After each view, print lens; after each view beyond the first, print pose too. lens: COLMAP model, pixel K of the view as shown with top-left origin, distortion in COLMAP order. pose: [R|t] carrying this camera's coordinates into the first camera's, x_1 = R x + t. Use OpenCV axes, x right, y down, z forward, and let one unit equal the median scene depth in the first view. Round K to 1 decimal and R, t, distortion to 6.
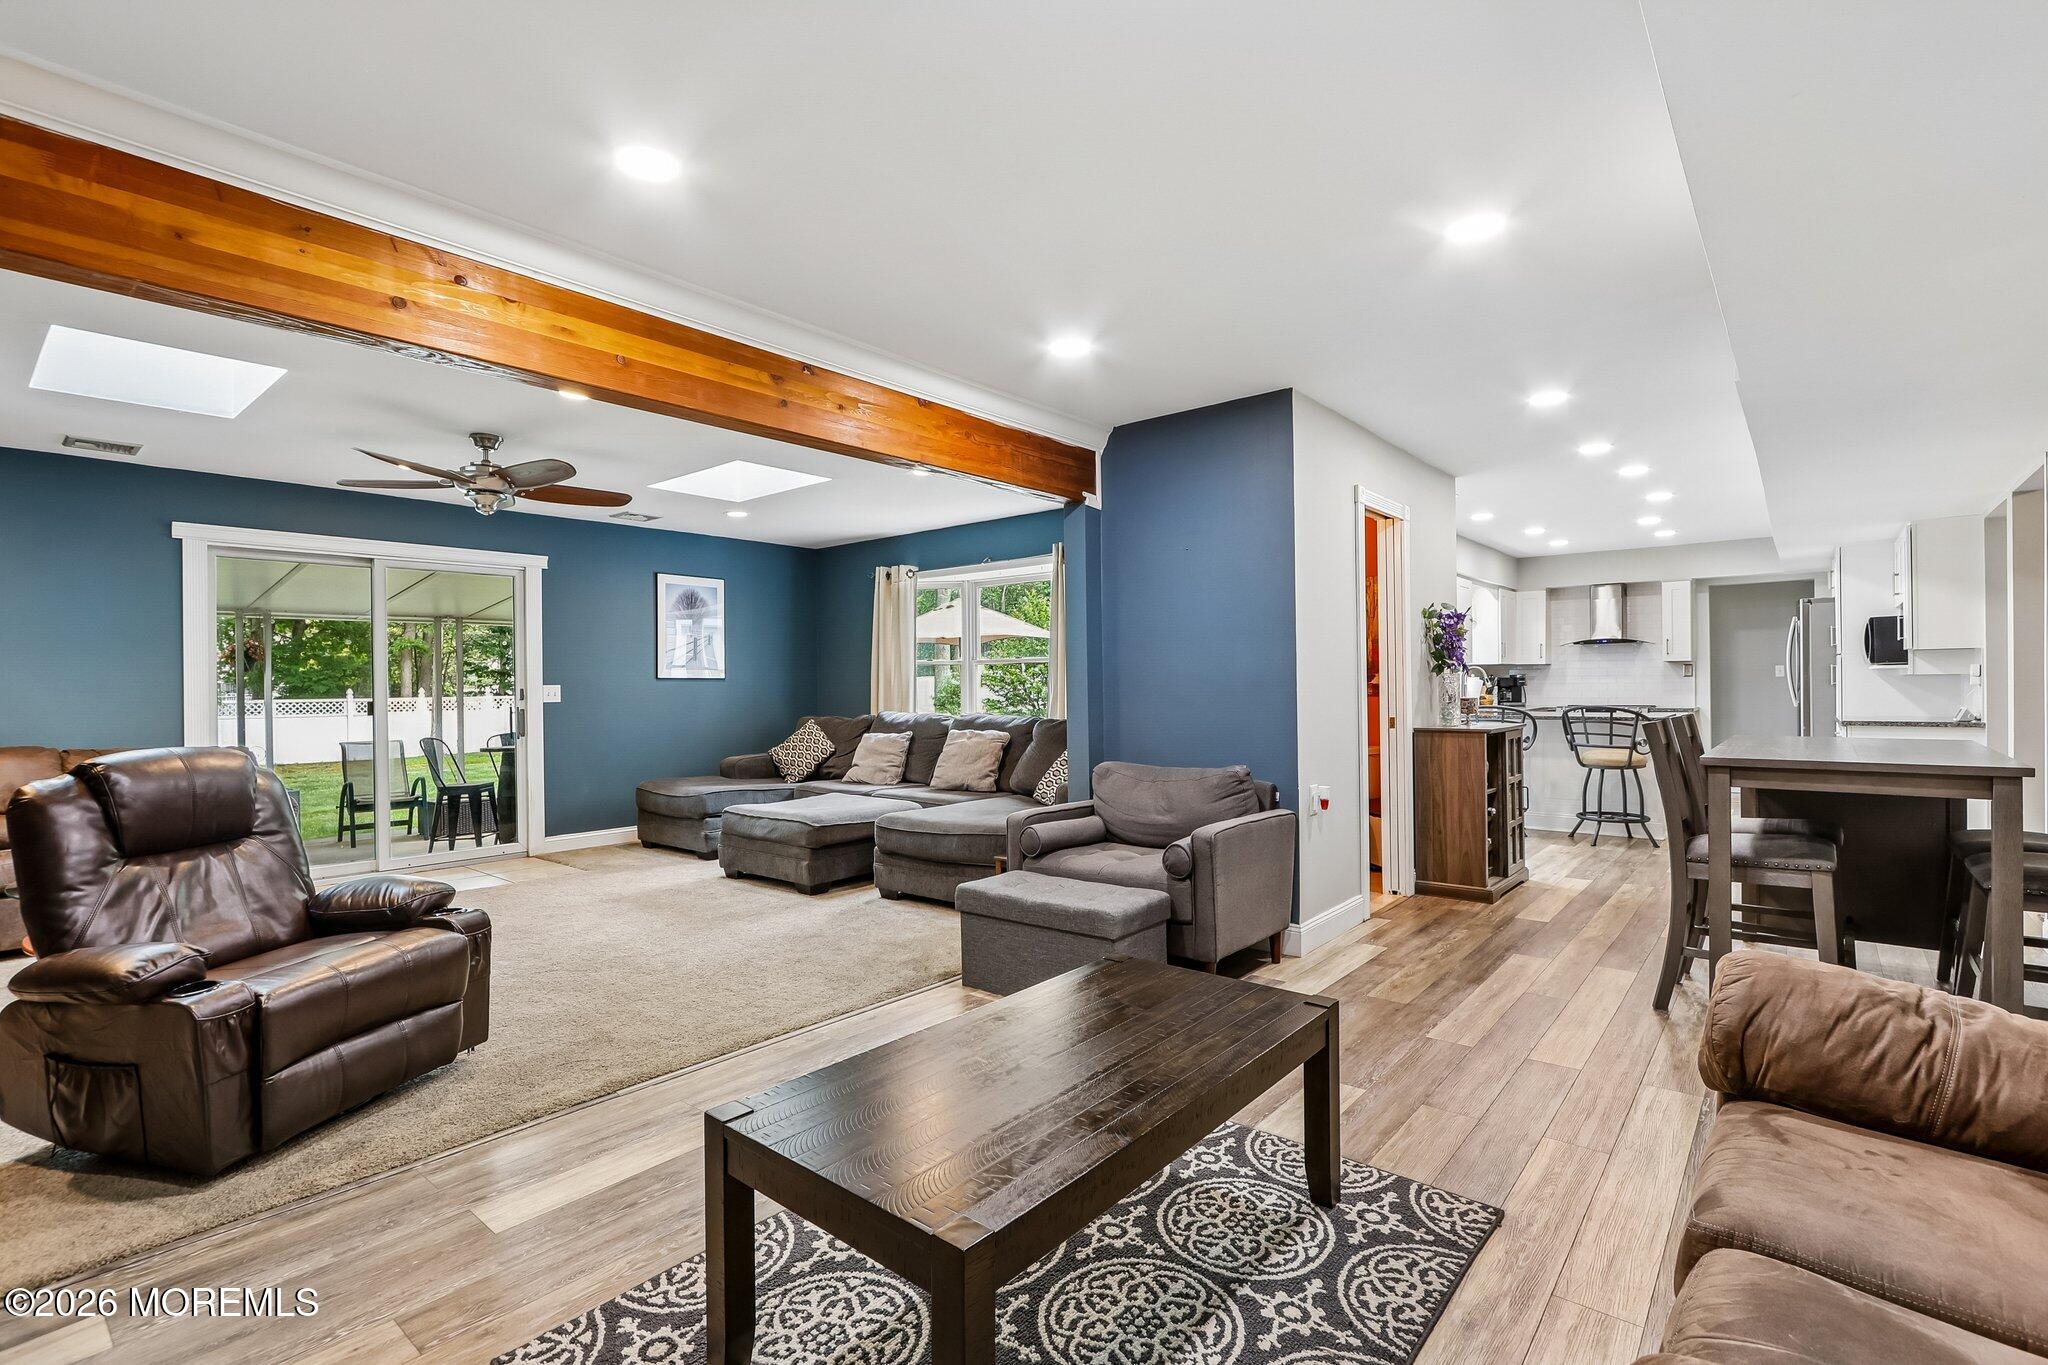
lens RADIAL K [[947.0, 0, 996.0], [0, 947.0, 699.2], [0, 0, 1]] dist [-0.015135, 0.002746]
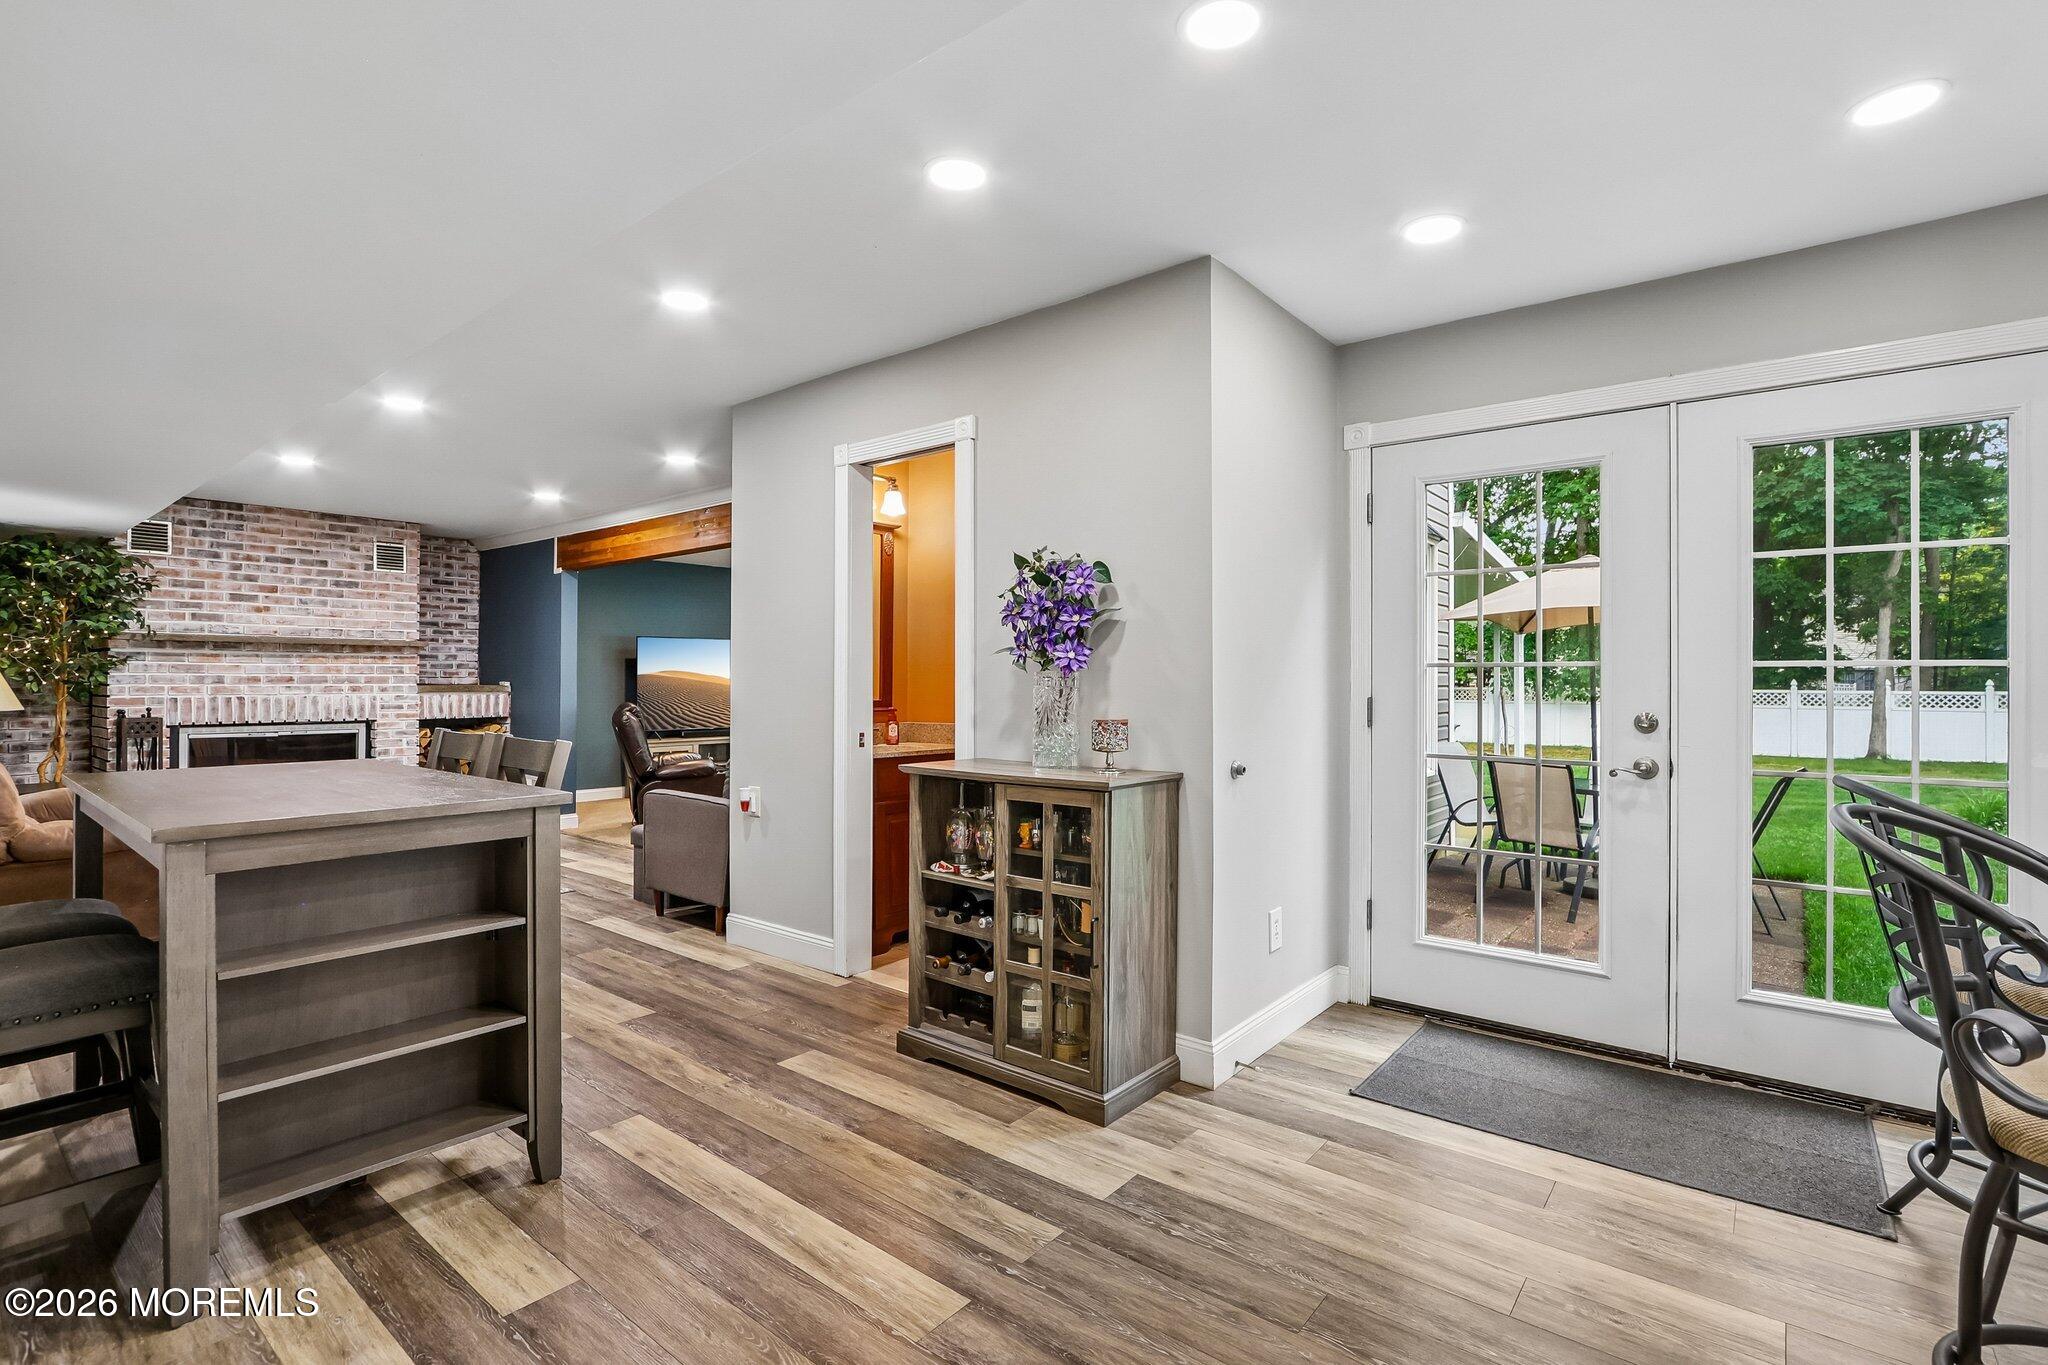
lens RADIAL K [[947.0, 0, 1011.5], [0, 947.0, 678.3], [0, 0, 1]] dist [-0.015135, 0.002746]
pose [[0.026978, 0.008439, -0.999600, 1.386012], [-0.018001, 0.999806, 0.007955, -0.037556], [0.999474, 0.017779, 0.027124, 1.283234]]
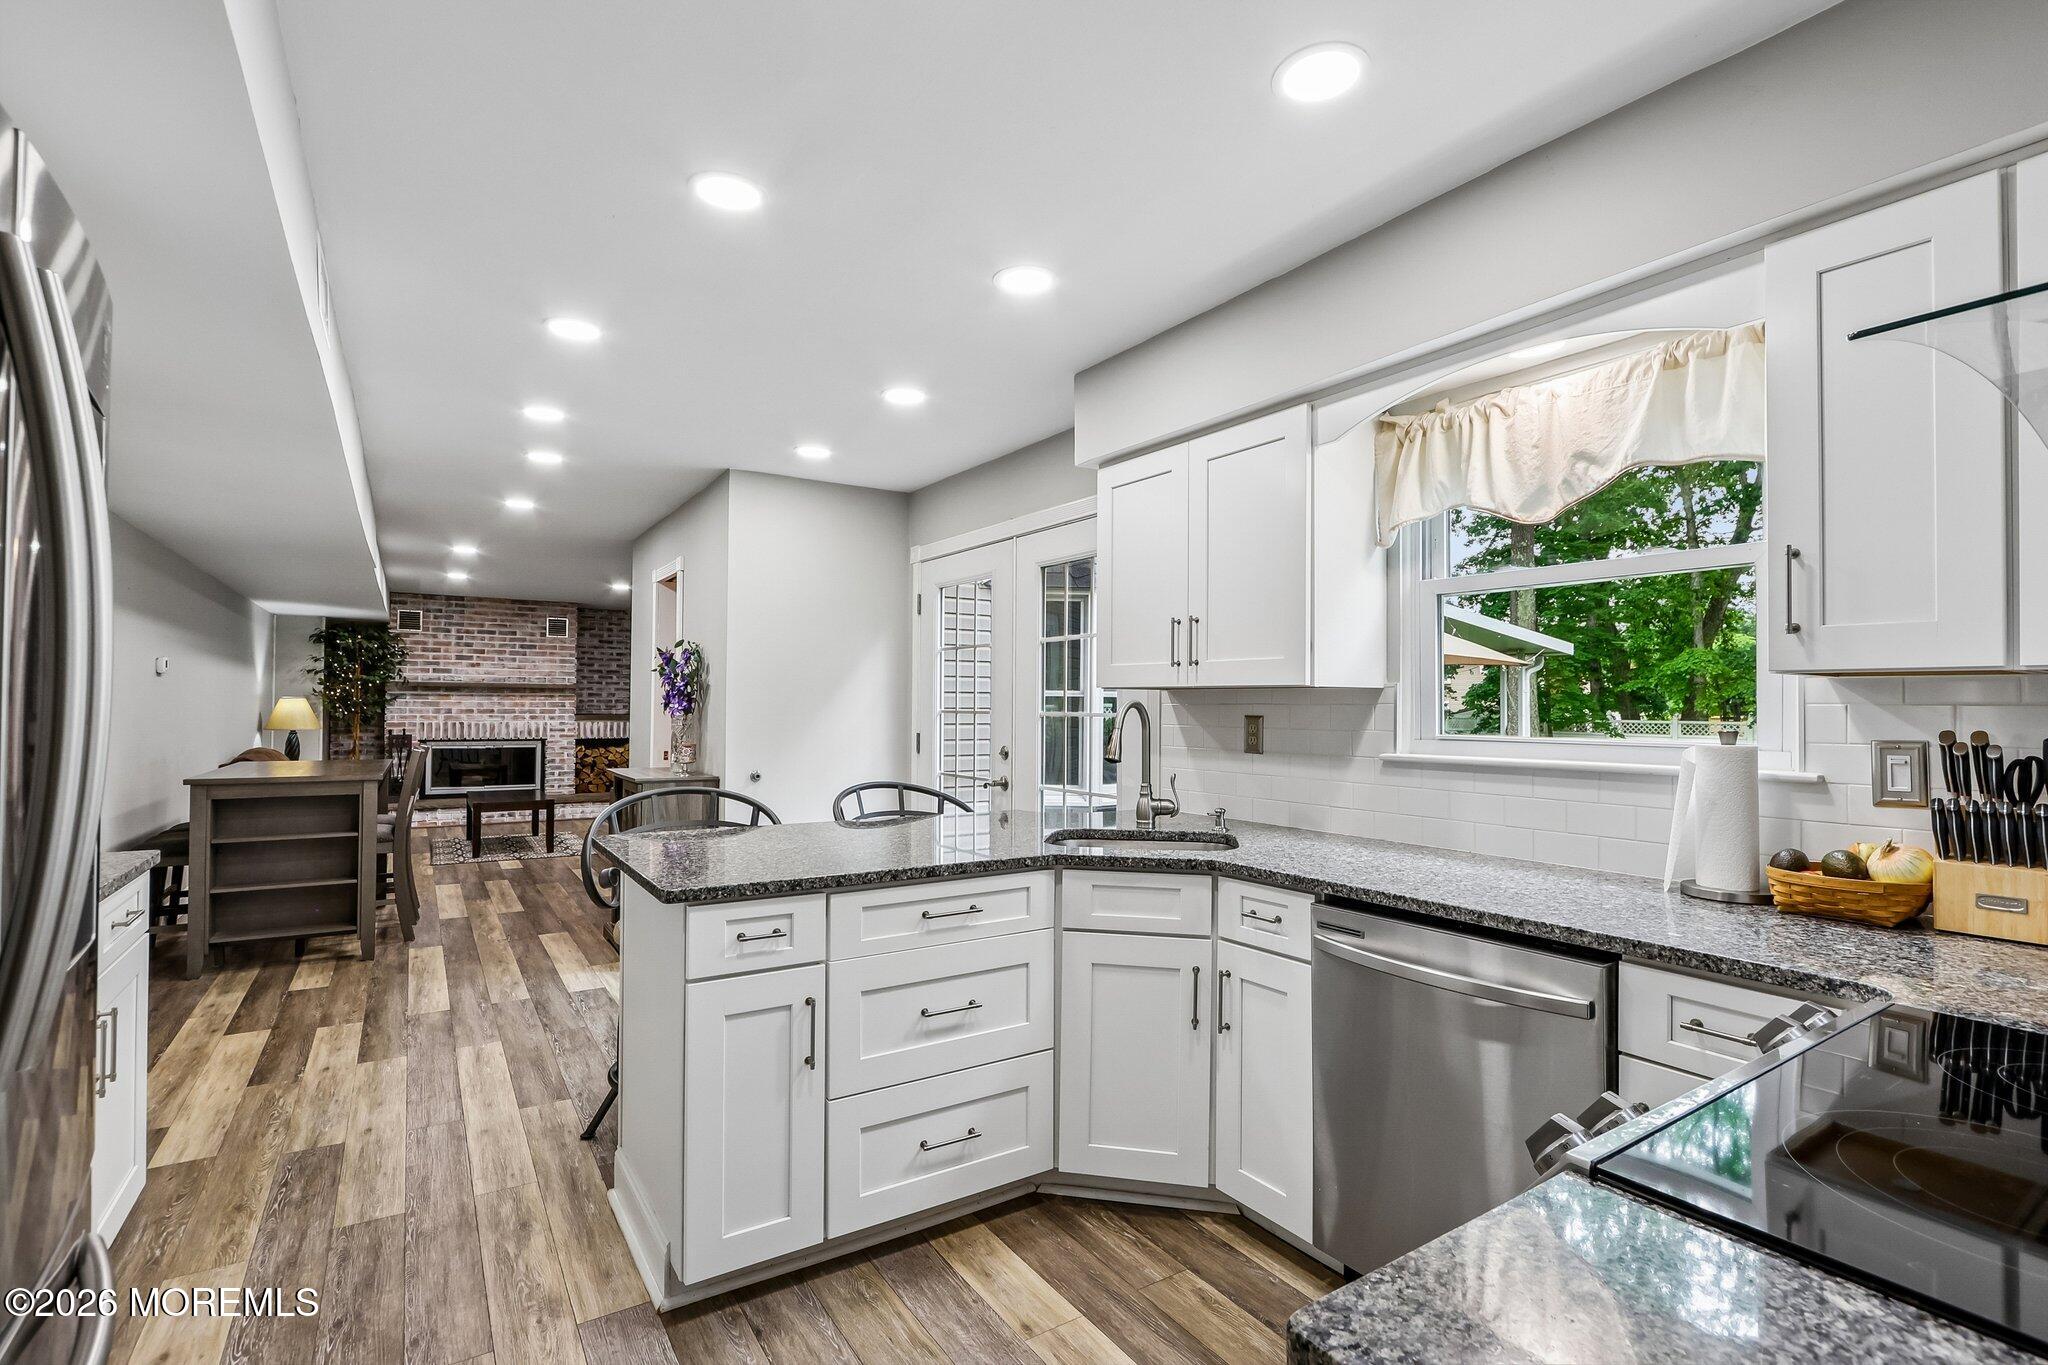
lens RADIAL K [[947.0, 0, 1021.8], [0, 947.0, 694.8], [0, 0, 1]] dist [-0.015135, 0.002746]
pose [[-0.280230, -0.002854, -0.959929, 1.709058], [-0.018256, 0.999831, 0.002357, -0.074644], [0.959759, 0.018185, -0.280235, 2.119448]]
